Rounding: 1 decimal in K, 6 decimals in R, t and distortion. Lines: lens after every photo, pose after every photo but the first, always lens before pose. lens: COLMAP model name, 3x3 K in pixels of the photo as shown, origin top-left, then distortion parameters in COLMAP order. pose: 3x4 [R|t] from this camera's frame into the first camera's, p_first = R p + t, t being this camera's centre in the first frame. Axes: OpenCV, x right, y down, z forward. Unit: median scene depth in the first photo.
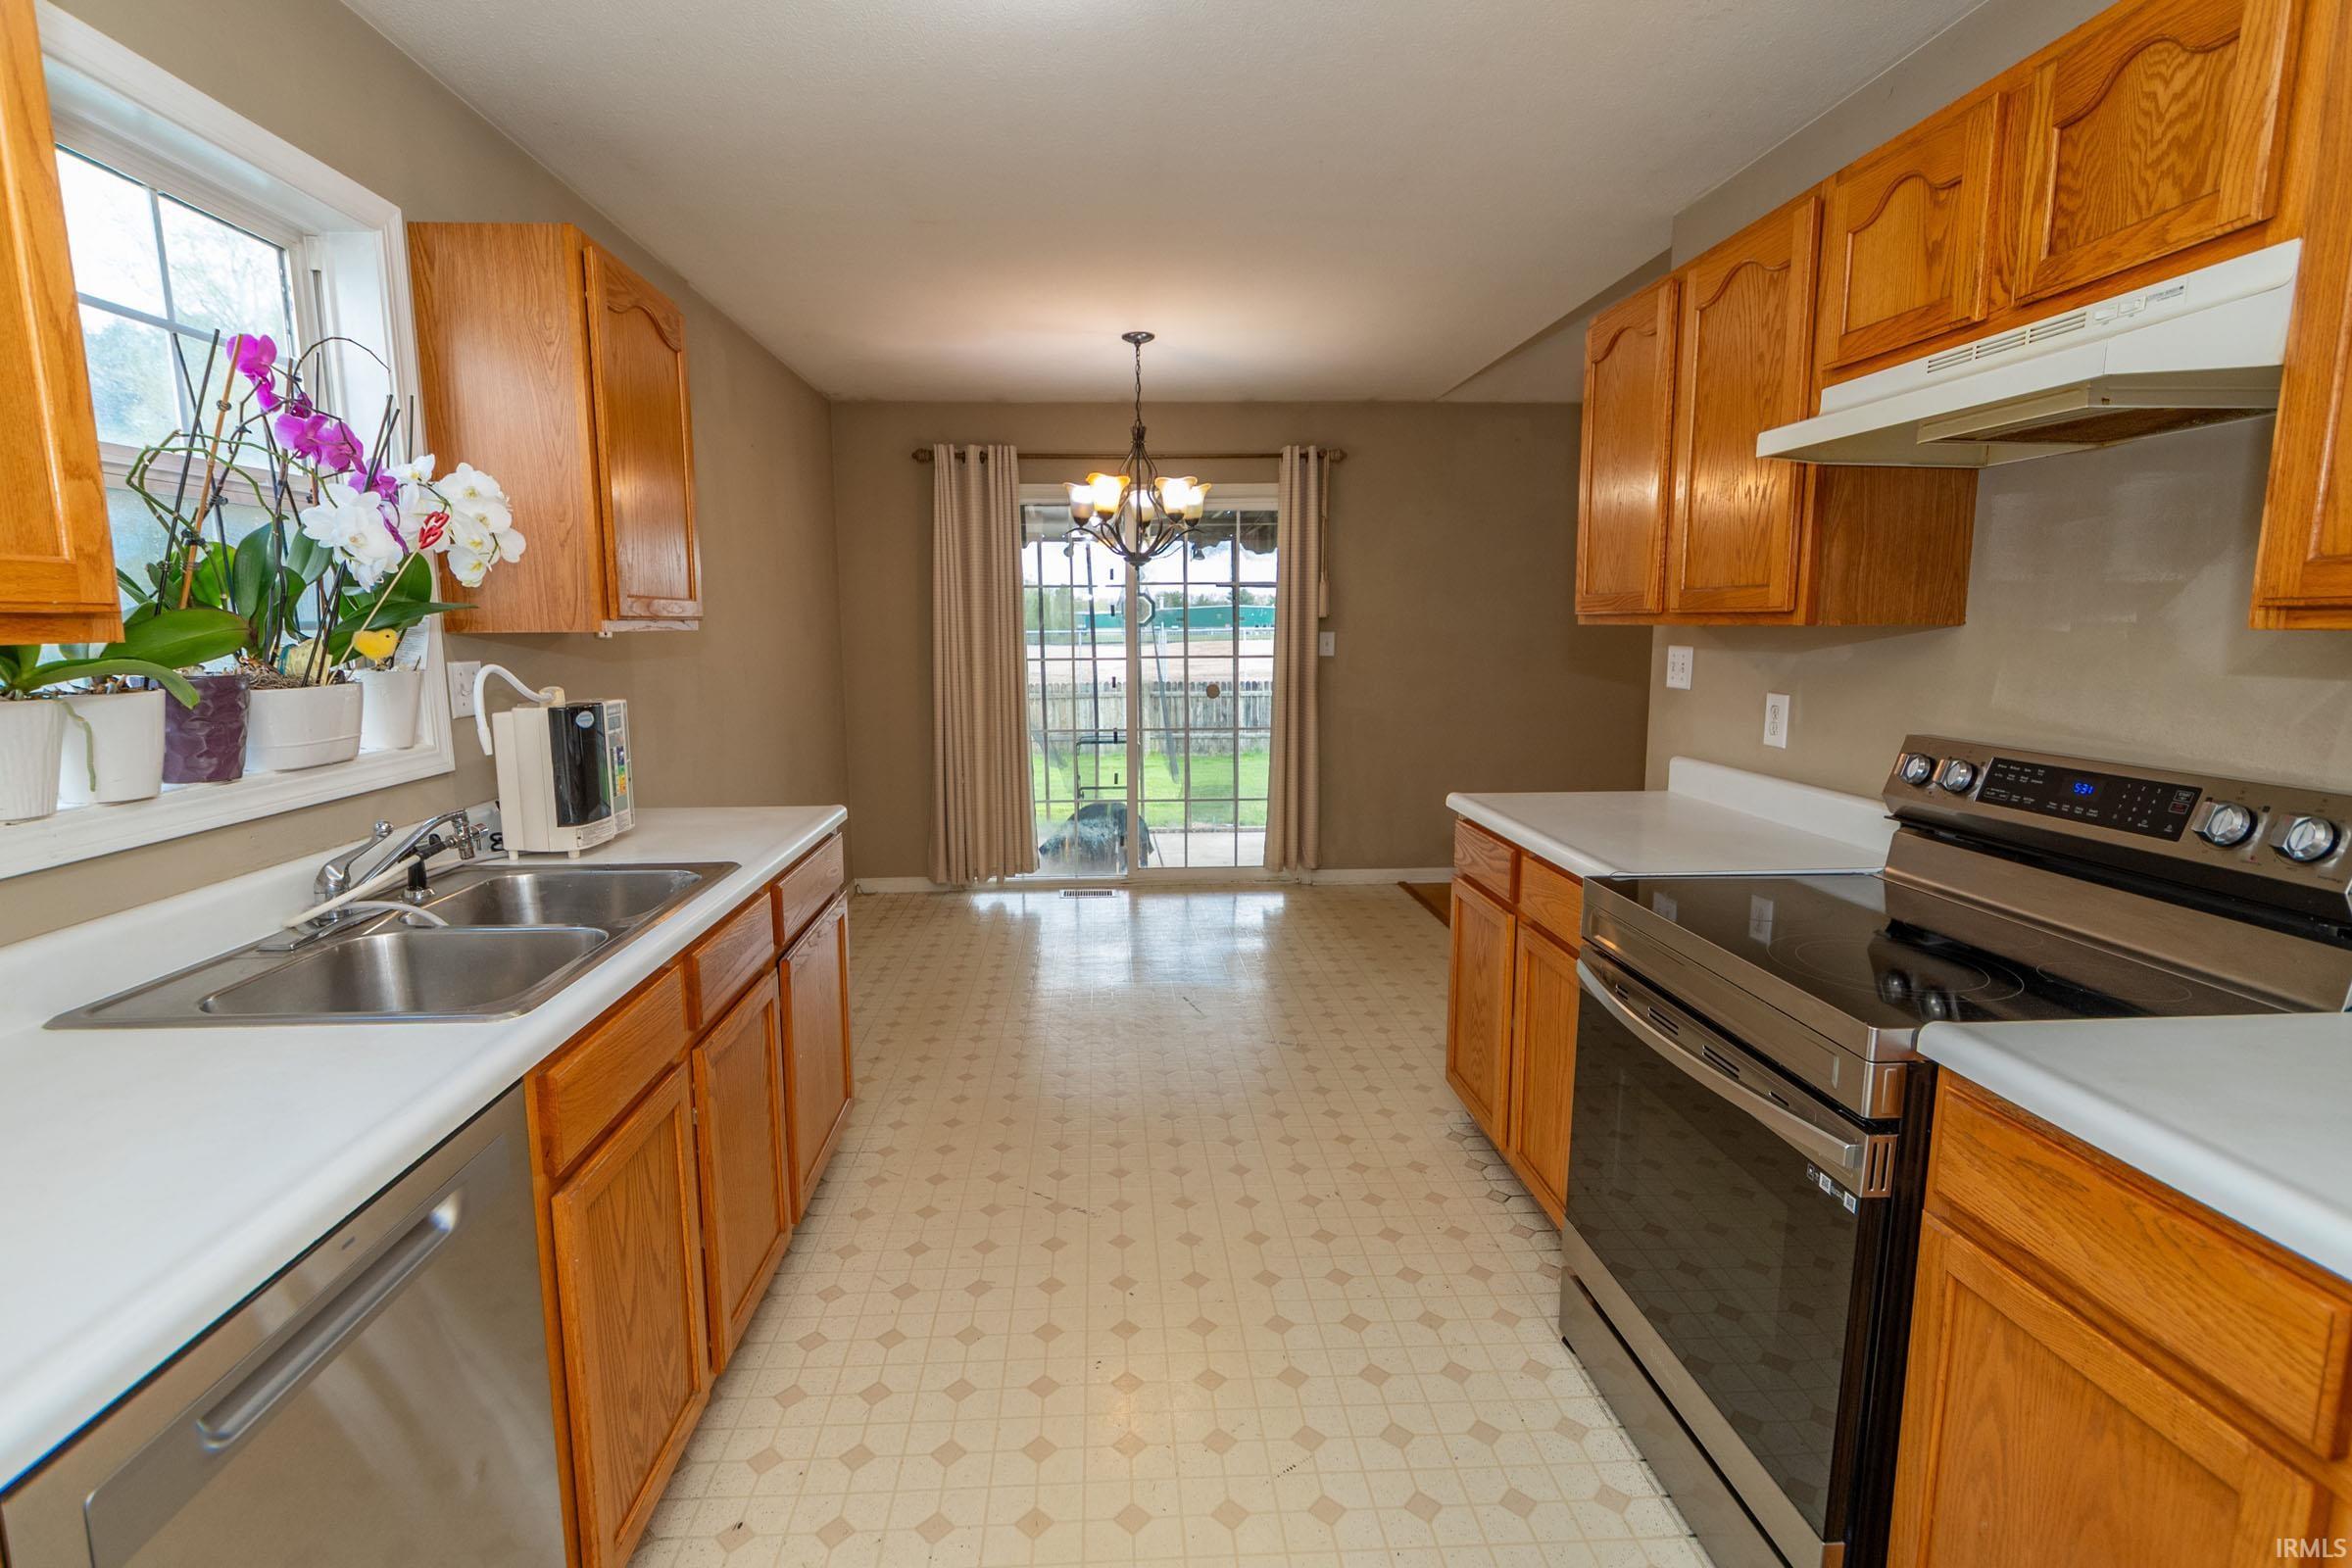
lens RADIAL K [[1078.5, 0, 1153.2], [0, 1078.5, 778.8], [0, 0, 1]] dist [-0.000515, -0.000094]
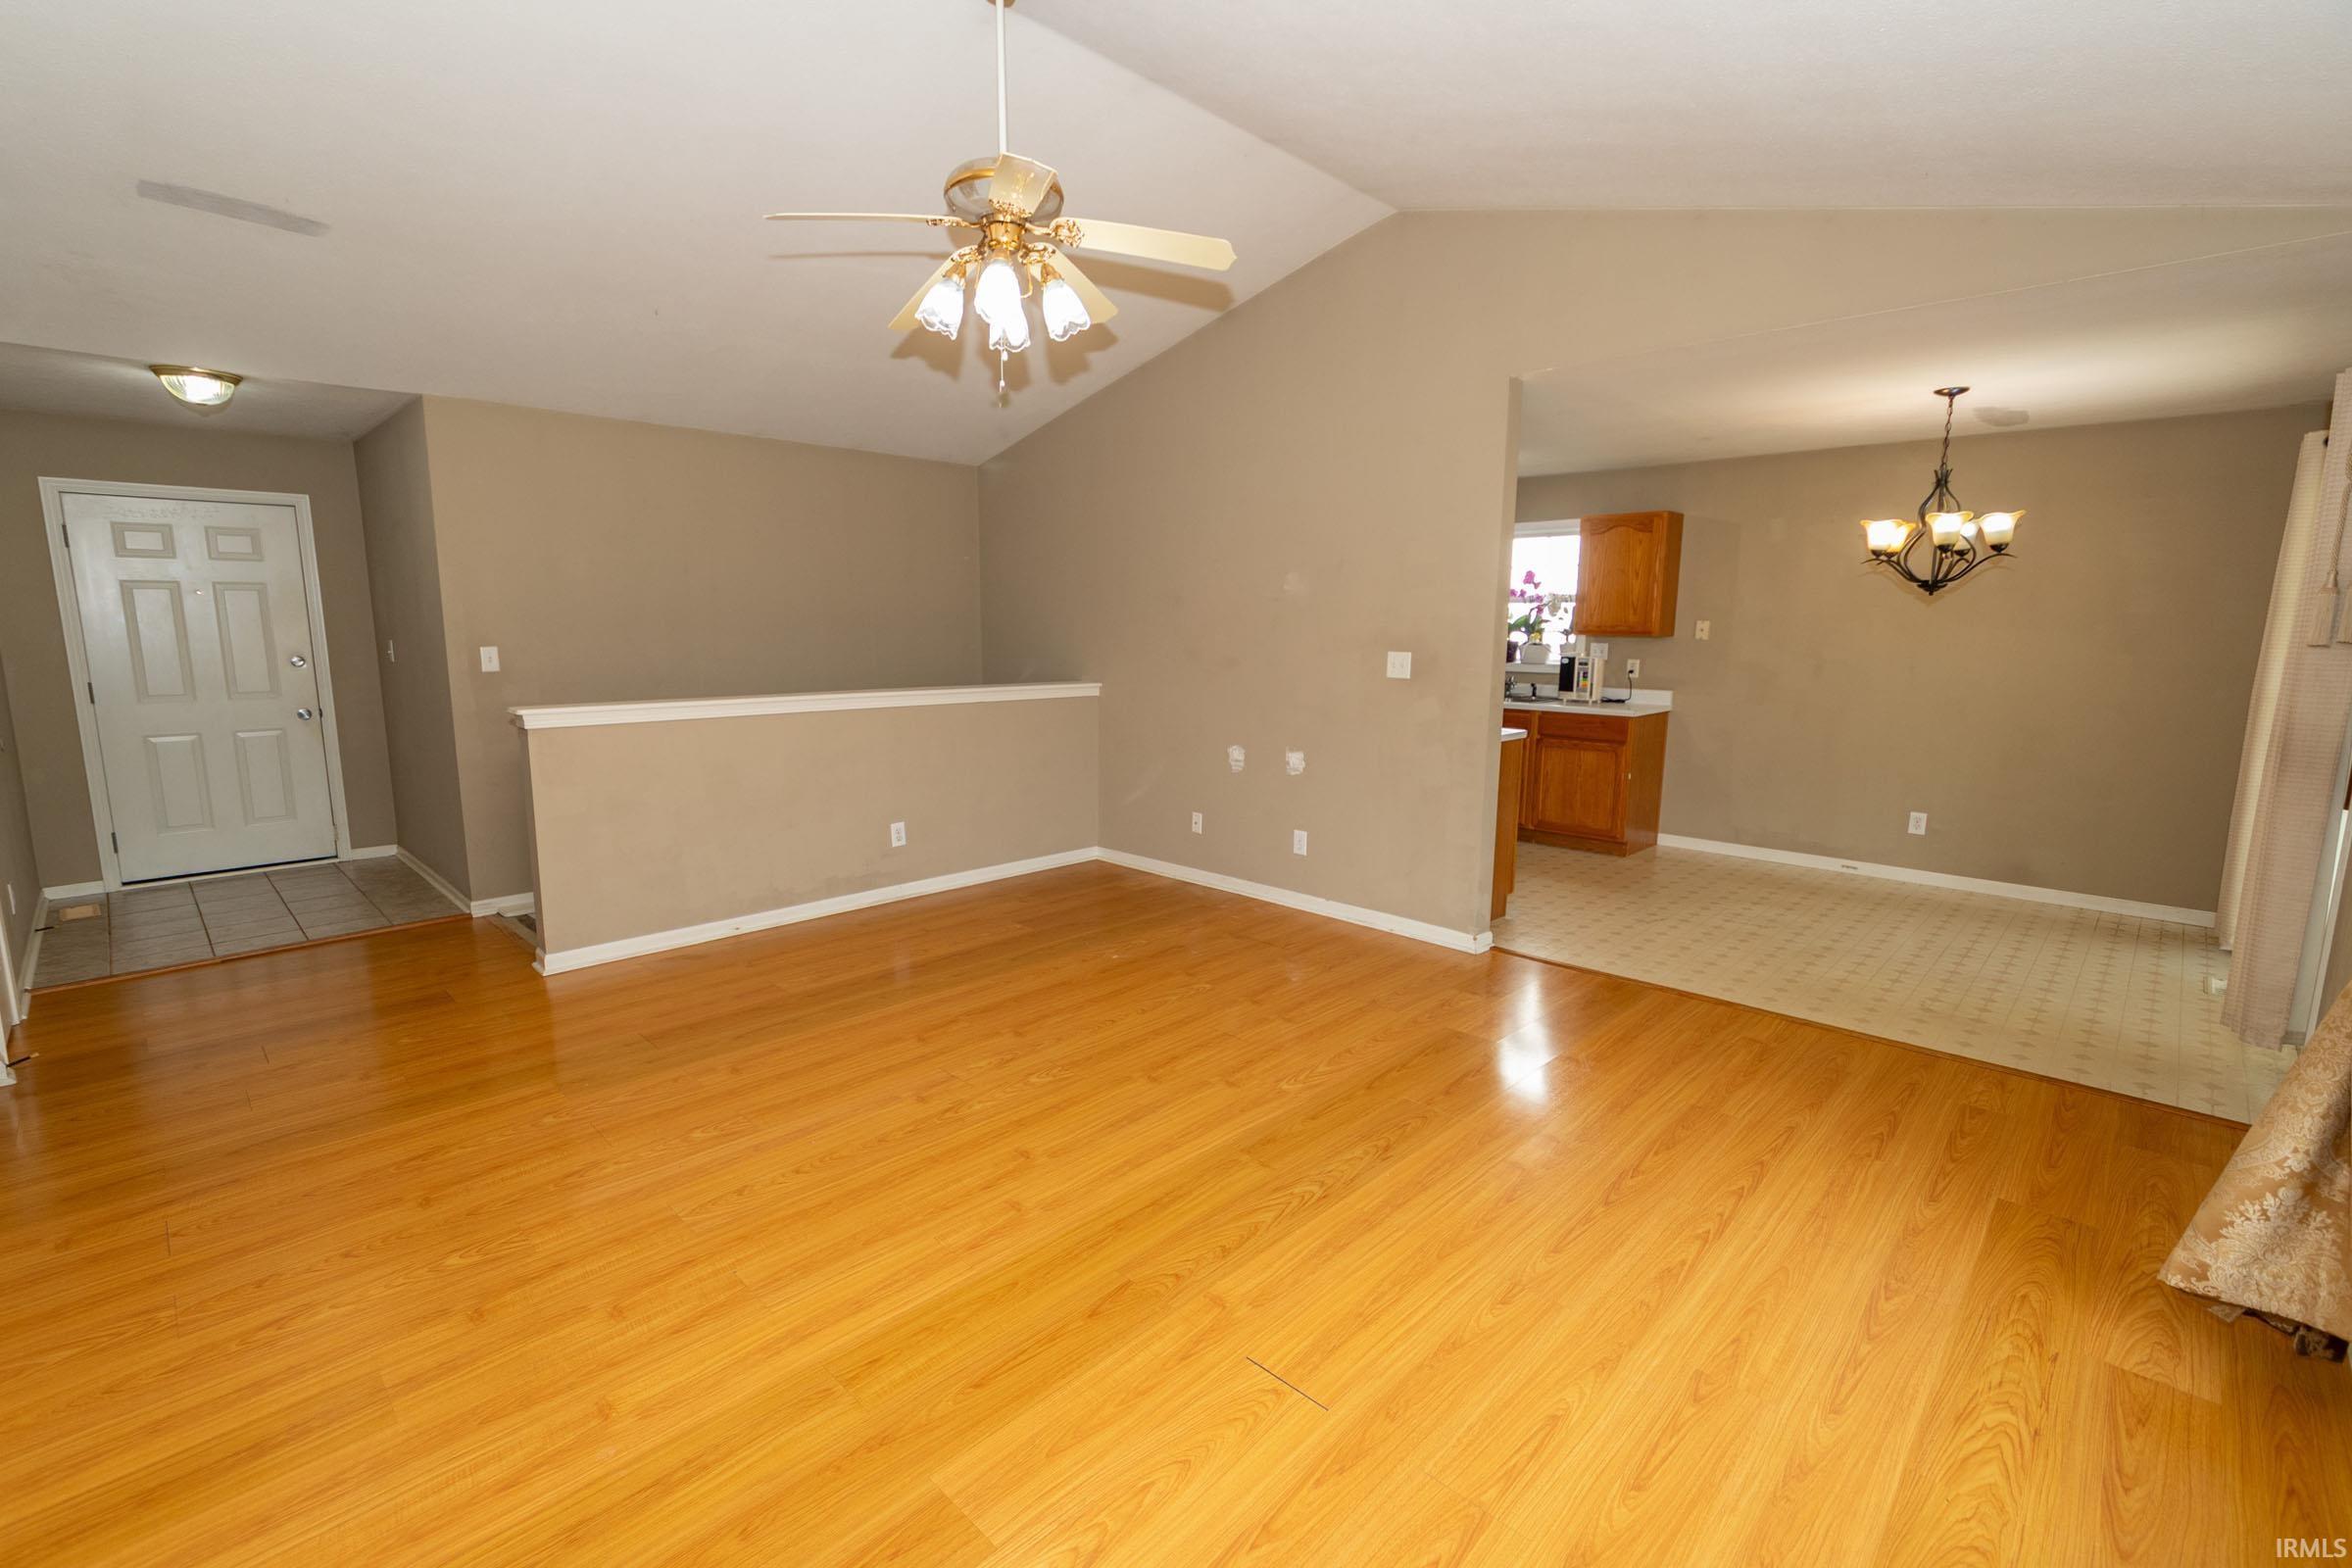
lens RADIAL K [[1051.1, 0, 1168.0], [0, 1051.1, 791.7], [0, 0, 1]] dist [0.000945, -0.000030]
pose [[-0.735634, 0.105265, -0.669150, 1.581184], [-0.103160, 0.958919, 0.264258, -0.242034], [0.669478, 0.263426, -0.694554, 1.520794]]
